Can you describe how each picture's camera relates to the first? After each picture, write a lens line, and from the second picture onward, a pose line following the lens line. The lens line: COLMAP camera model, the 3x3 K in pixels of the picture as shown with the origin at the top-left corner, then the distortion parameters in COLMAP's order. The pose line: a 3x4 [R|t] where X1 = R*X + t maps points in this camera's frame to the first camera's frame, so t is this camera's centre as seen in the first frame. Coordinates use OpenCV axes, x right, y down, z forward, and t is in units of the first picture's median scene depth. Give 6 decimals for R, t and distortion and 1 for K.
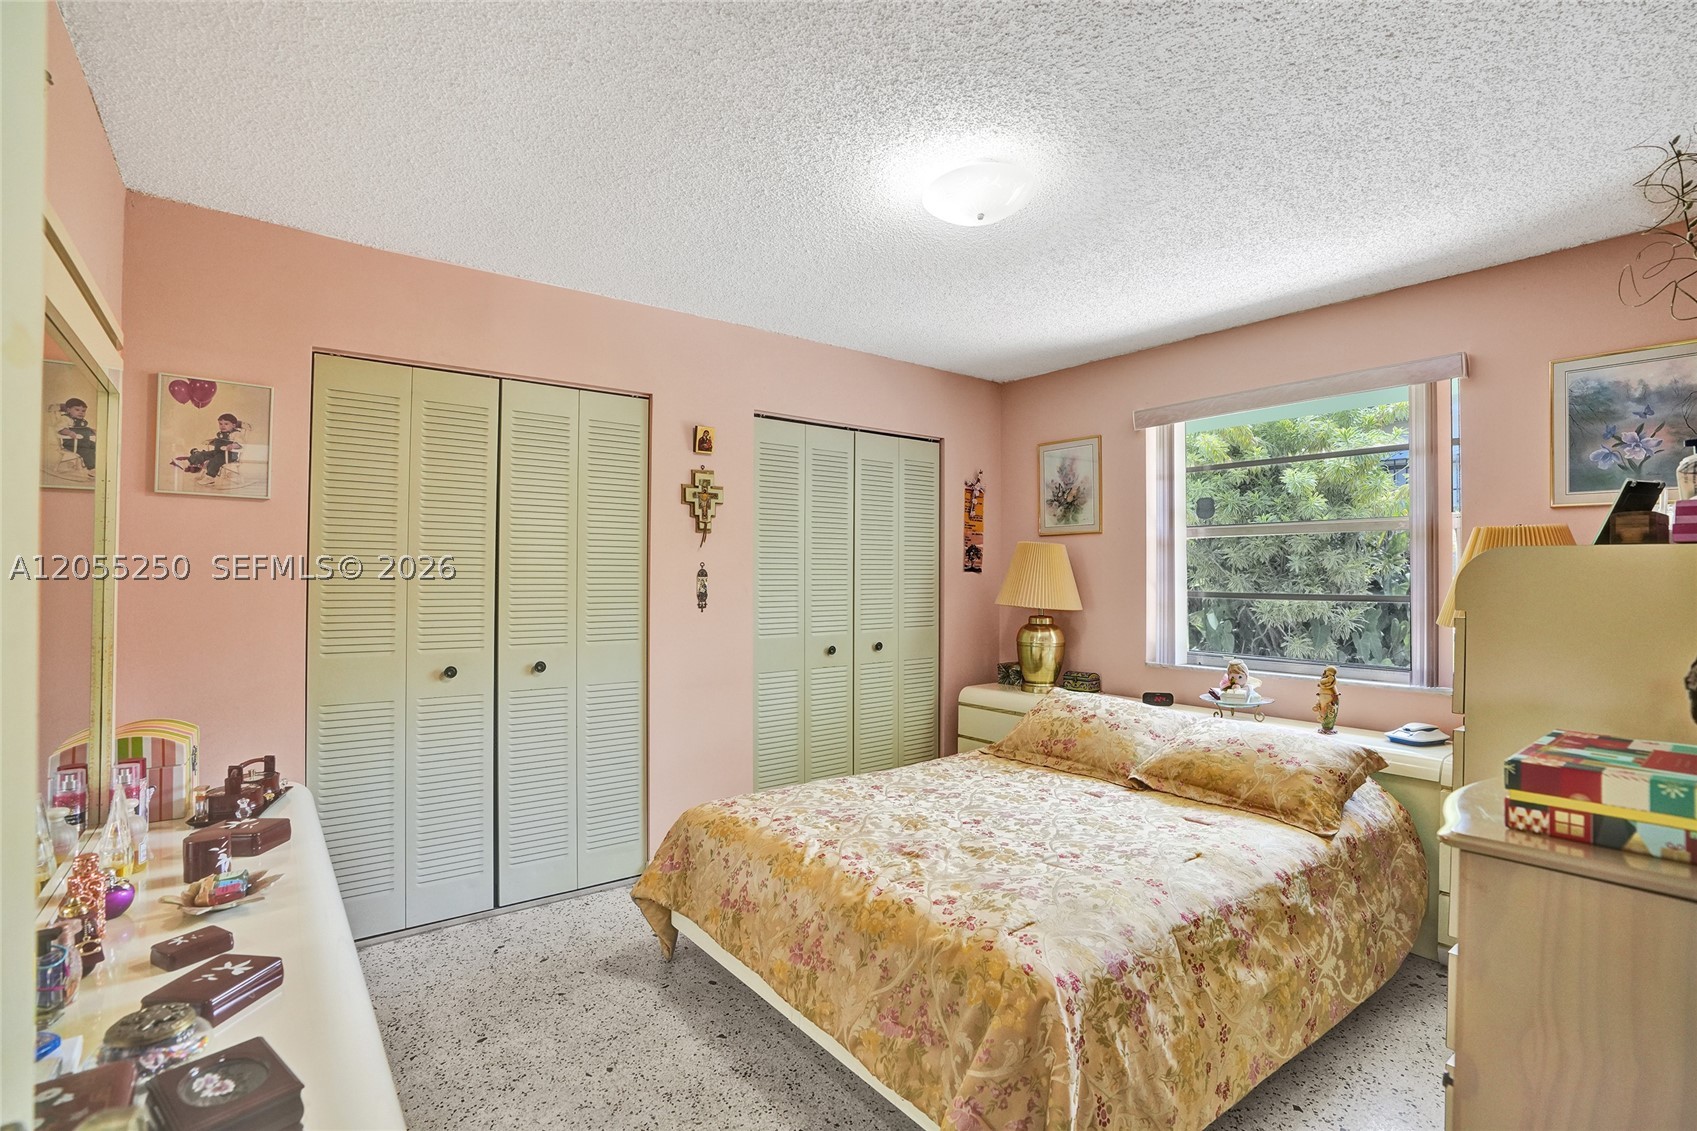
lens RADIAL K [[788.4, 0, 853.3], [0, 788.4, 565.7], [0, 0, 1]] dist [-0.068024, 0.033085]
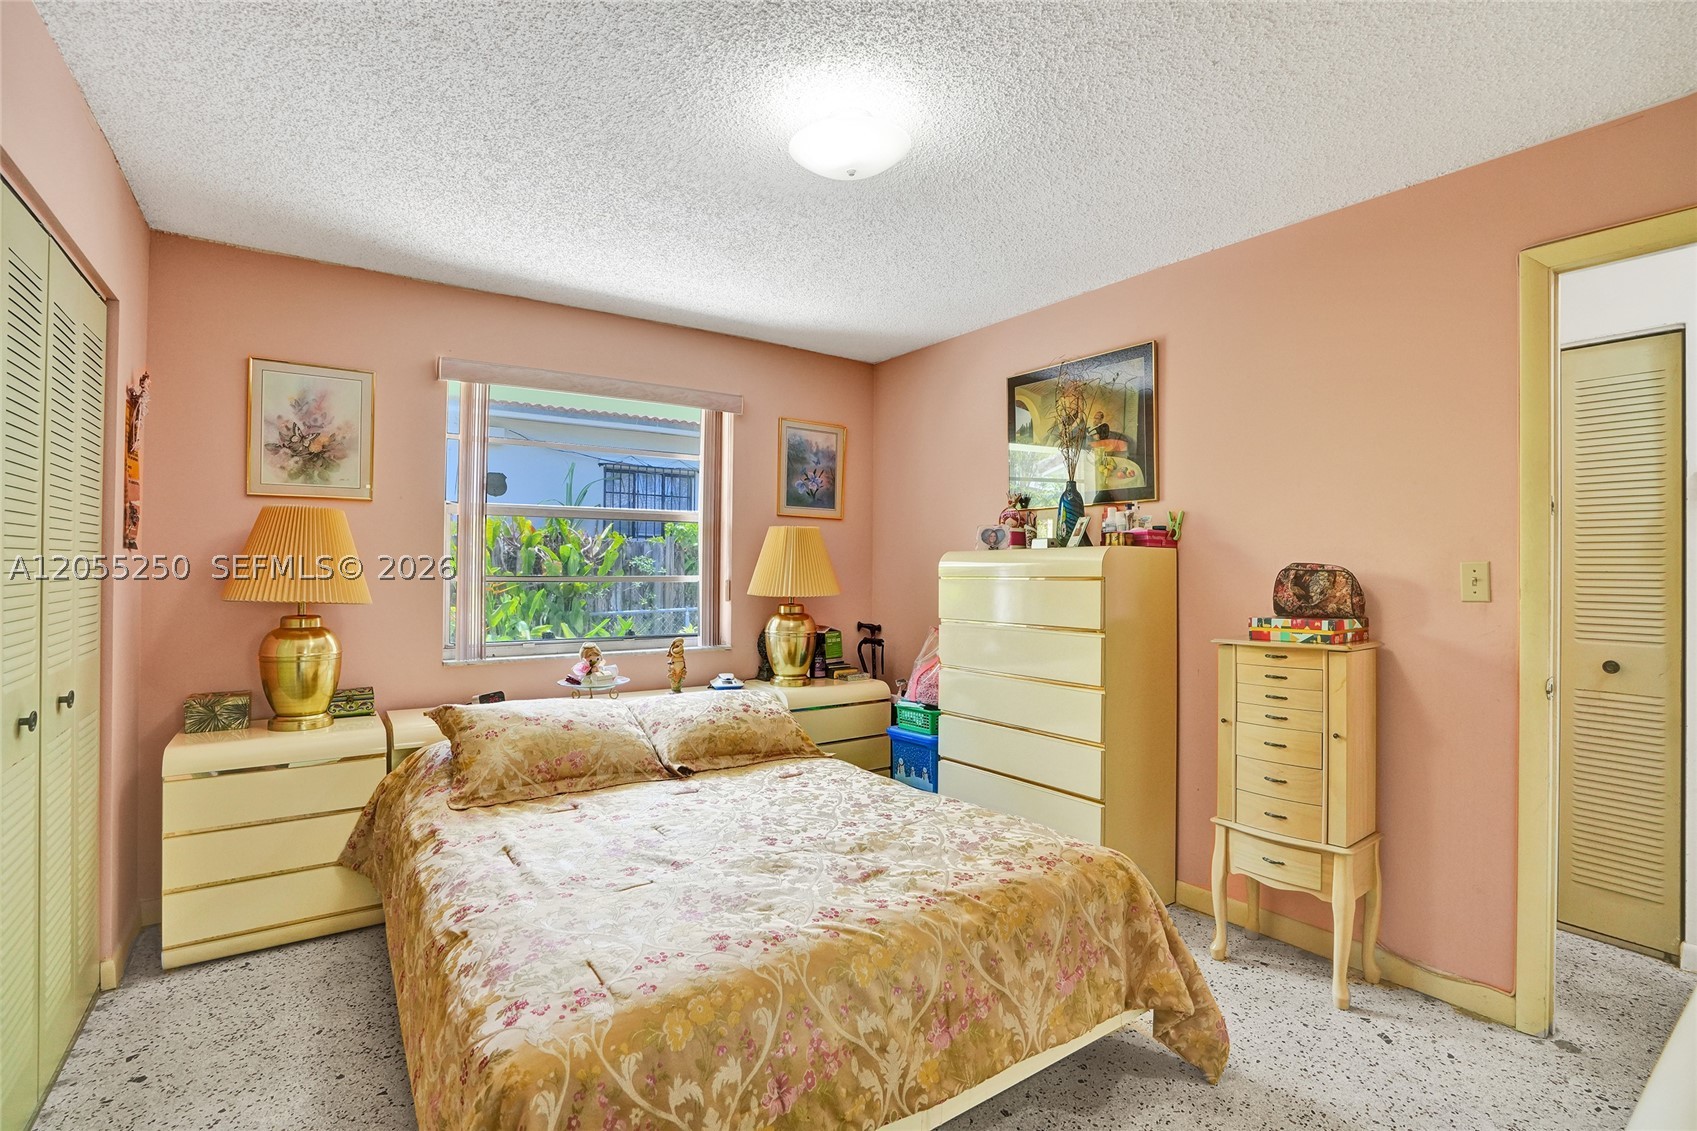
lens RADIAL K [[788.4, 0, 853.3], [0, 788.4, 565.7], [0, 0, 1]] dist [-0.068024, 0.033085]
pose [[0.052092, -0.003089, 0.998638, -0.545317], [-0.017238, 0.999843, 0.003992, 0.013391], [-0.998493, -0.017423, 0.052031, 0.668794]]
